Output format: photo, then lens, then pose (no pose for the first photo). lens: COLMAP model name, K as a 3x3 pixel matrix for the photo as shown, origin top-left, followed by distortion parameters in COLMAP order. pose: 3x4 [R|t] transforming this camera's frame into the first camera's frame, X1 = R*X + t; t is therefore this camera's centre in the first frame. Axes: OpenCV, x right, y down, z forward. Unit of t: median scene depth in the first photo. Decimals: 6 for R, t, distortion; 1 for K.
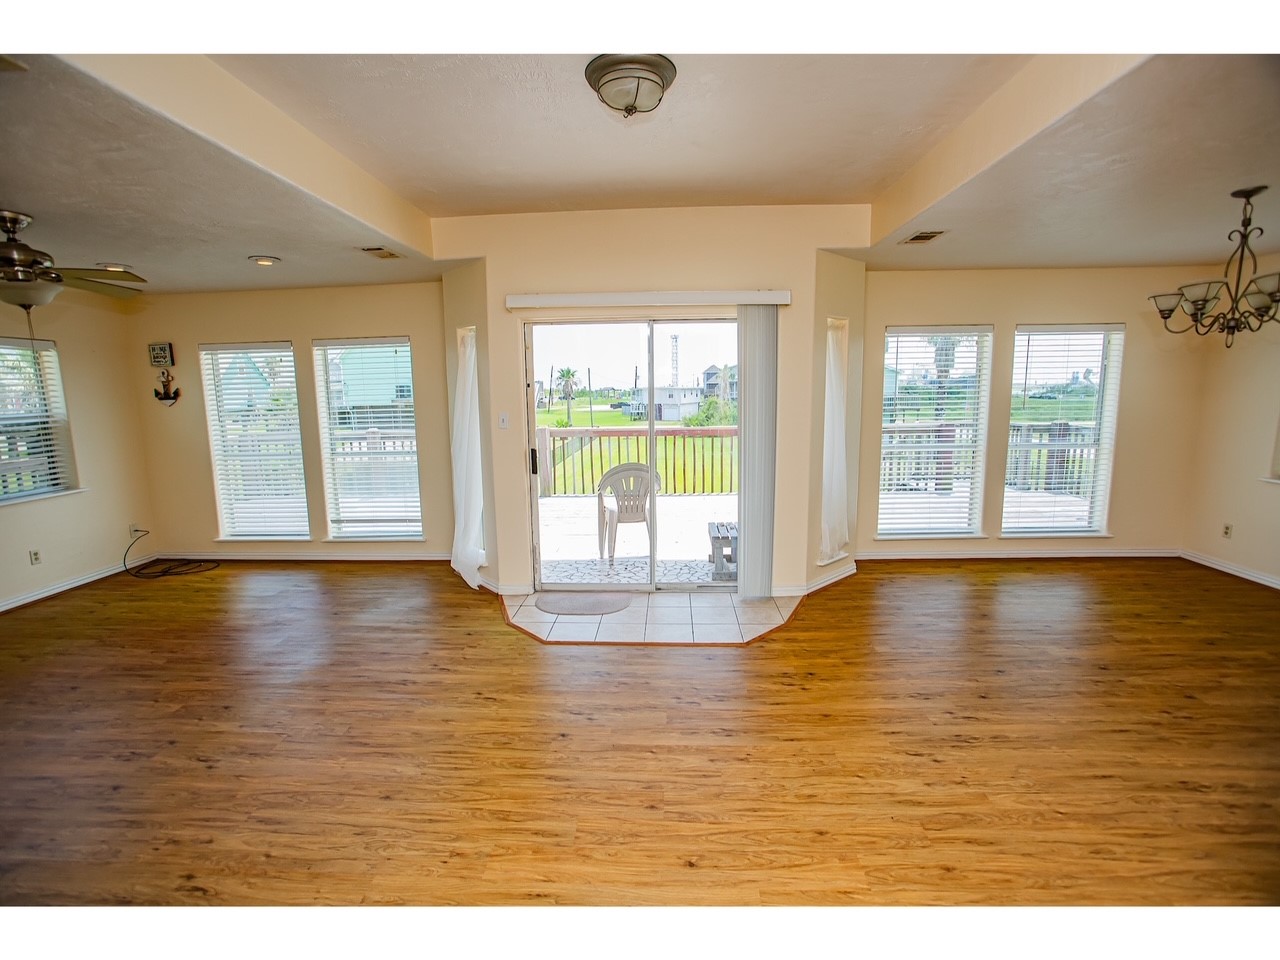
lens RADIAL K [[599.6, 0, 640.0], [0, 599.6, 480.0], [0, 0, 1]] dist [-0.070153, 0.031798]
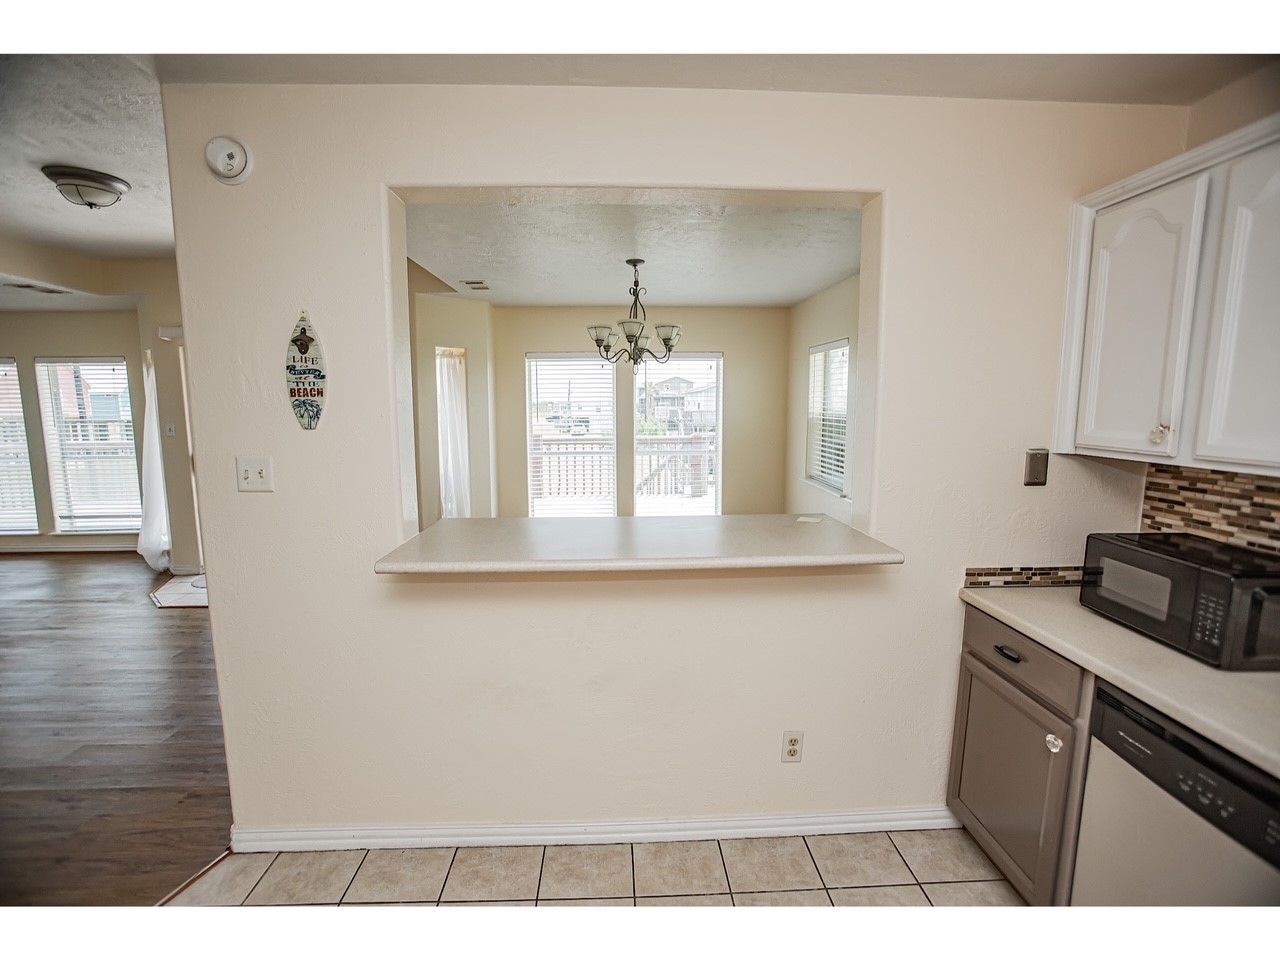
lens RADIAL K [[599.6, 0, 640.0], [0, 599.6, 480.0], [0, 0, 1]] dist [-0.070153, 0.031798]
pose [[0.996817, 0.002254, 0.079691, 0.656049], [-0.000474, 0.999750, -0.022357, 0.029785], [-0.079722, 0.022248, 0.996569, -0.257606]]
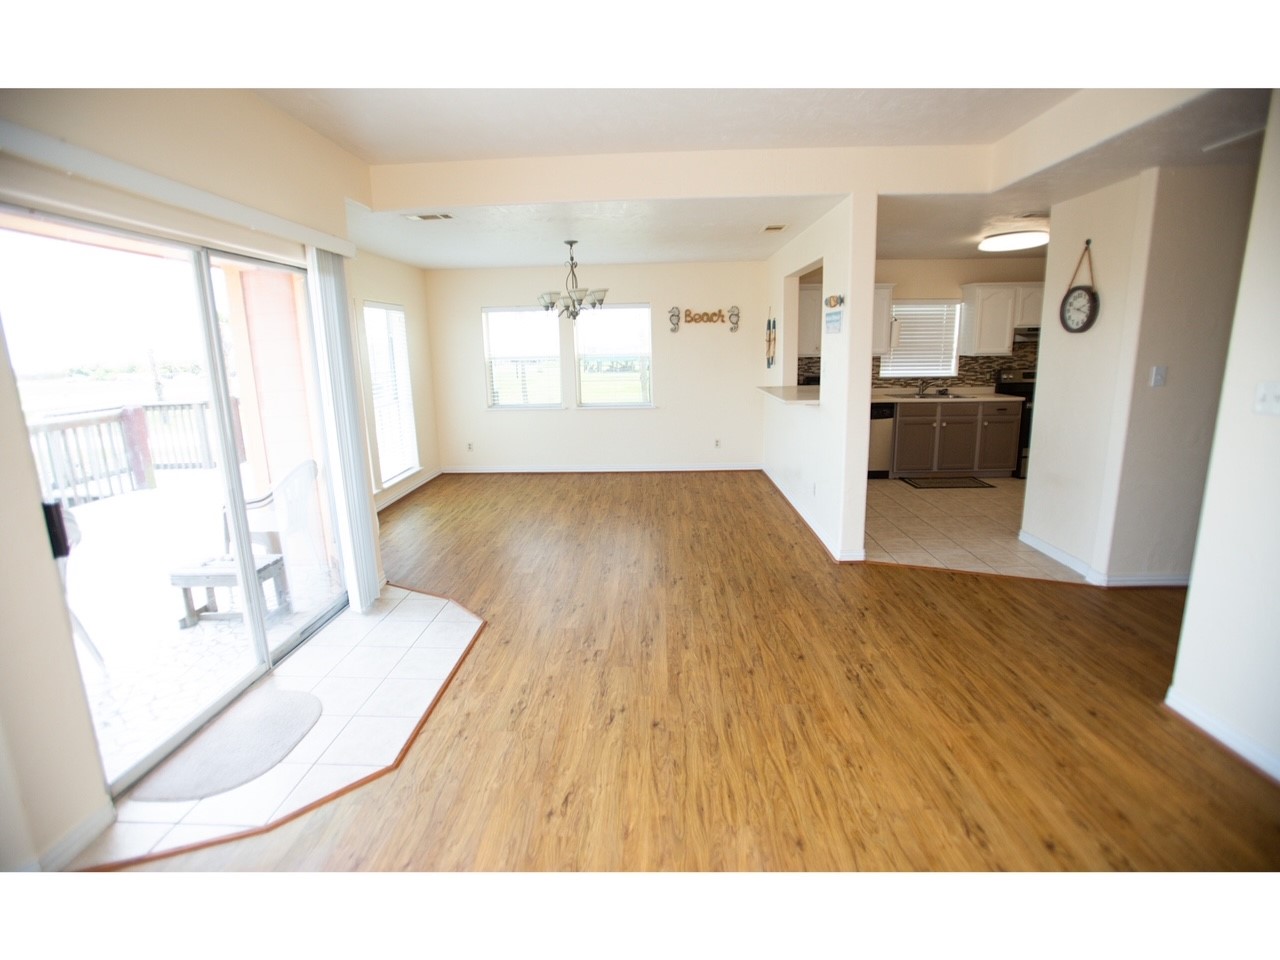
lens RADIAL K [[585.7, 0, 635.5], [0, 585.7, 478.1], [0, 0, 1]] dist [-0.078103, 0.035232]
pose [[-0.007744, -0.205866, 0.978549, -0.600605], [0.176260, 0.962976, 0.203985, -0.082559], [-0.984313, 0.174059, 0.028829, 0.605348]]
